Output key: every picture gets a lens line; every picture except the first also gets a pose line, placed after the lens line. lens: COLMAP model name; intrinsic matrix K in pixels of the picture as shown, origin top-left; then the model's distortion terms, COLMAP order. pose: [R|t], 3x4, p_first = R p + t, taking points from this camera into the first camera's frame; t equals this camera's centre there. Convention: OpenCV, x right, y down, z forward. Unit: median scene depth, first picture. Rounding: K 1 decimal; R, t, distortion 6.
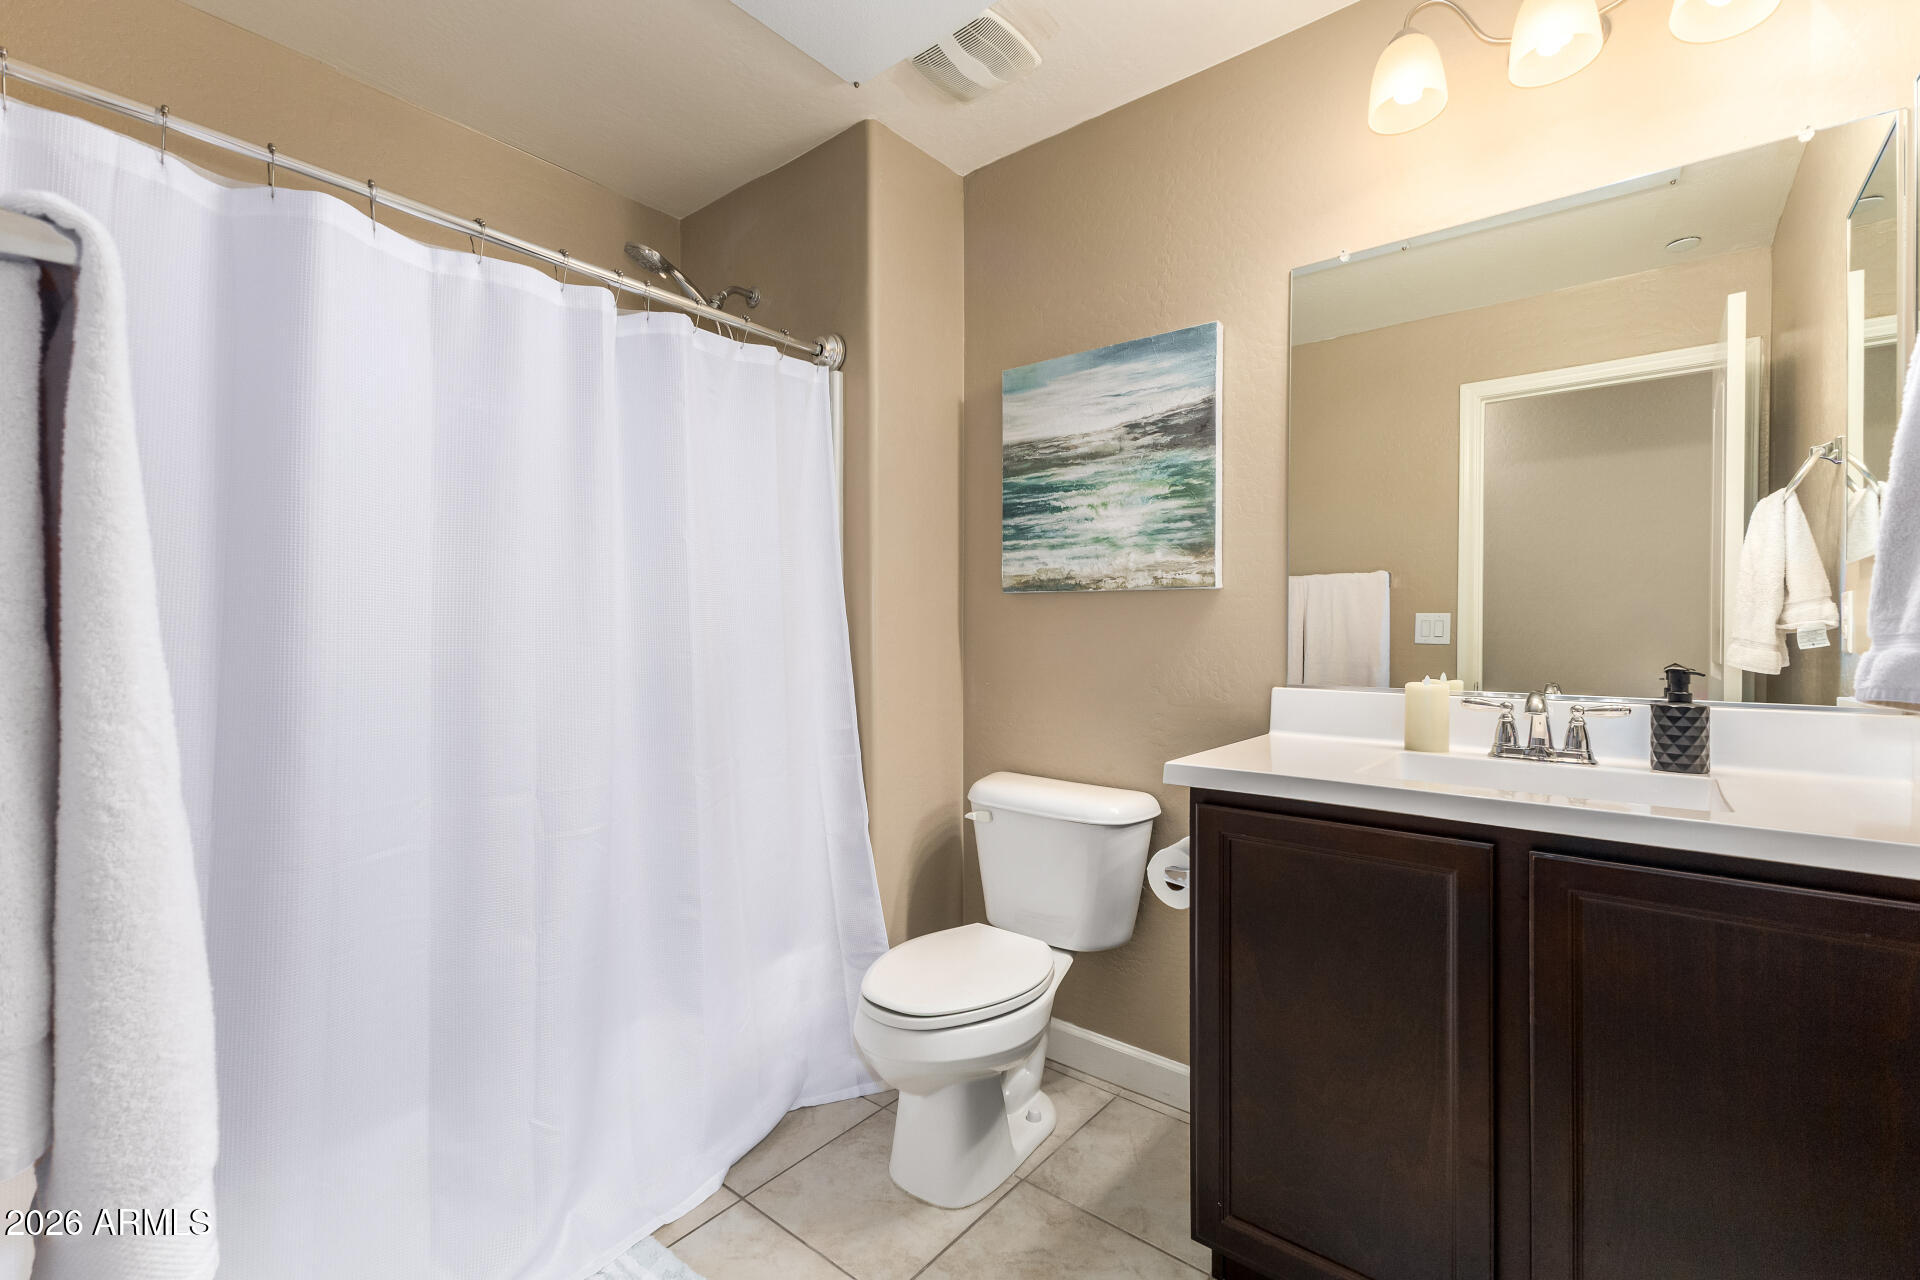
lens RADIAL K [[845.5, 0, 965.4], [0, 845.5, 634.5], [0, 0, 1]] dist [0.016865, -0.004038]
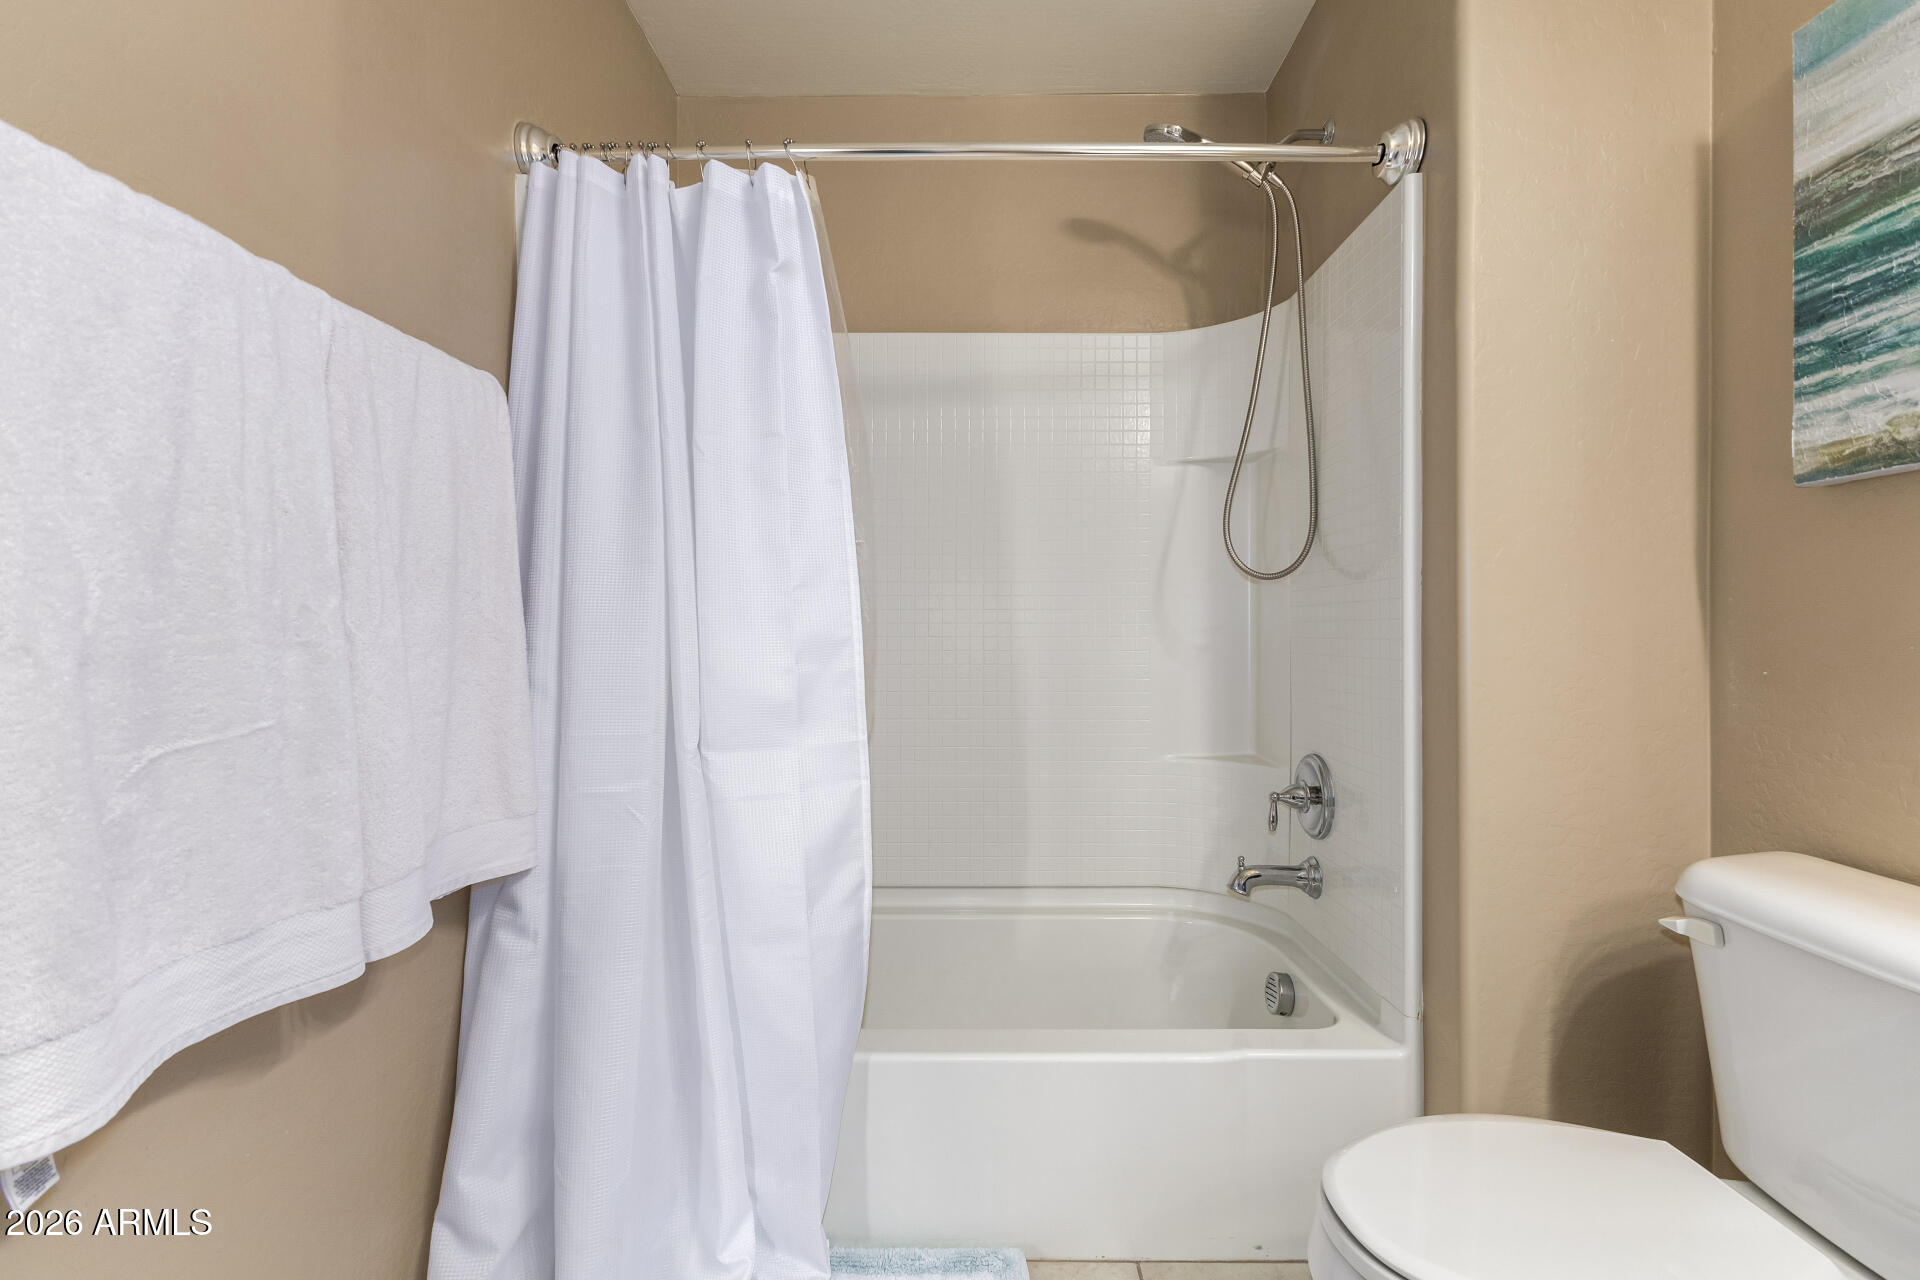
lens RADIAL K [[845.5, 0, 949.5], [0, 845.5, 633.5], [0, 0, 1]] dist [0.016865, -0.004038]
pose [[0.606094, -0.004474, -0.795381, 0.143136], [-0.009225, 0.999877, -0.012654, 0.047170], [0.795340, 0.015007, 0.605978, 0.319029]]
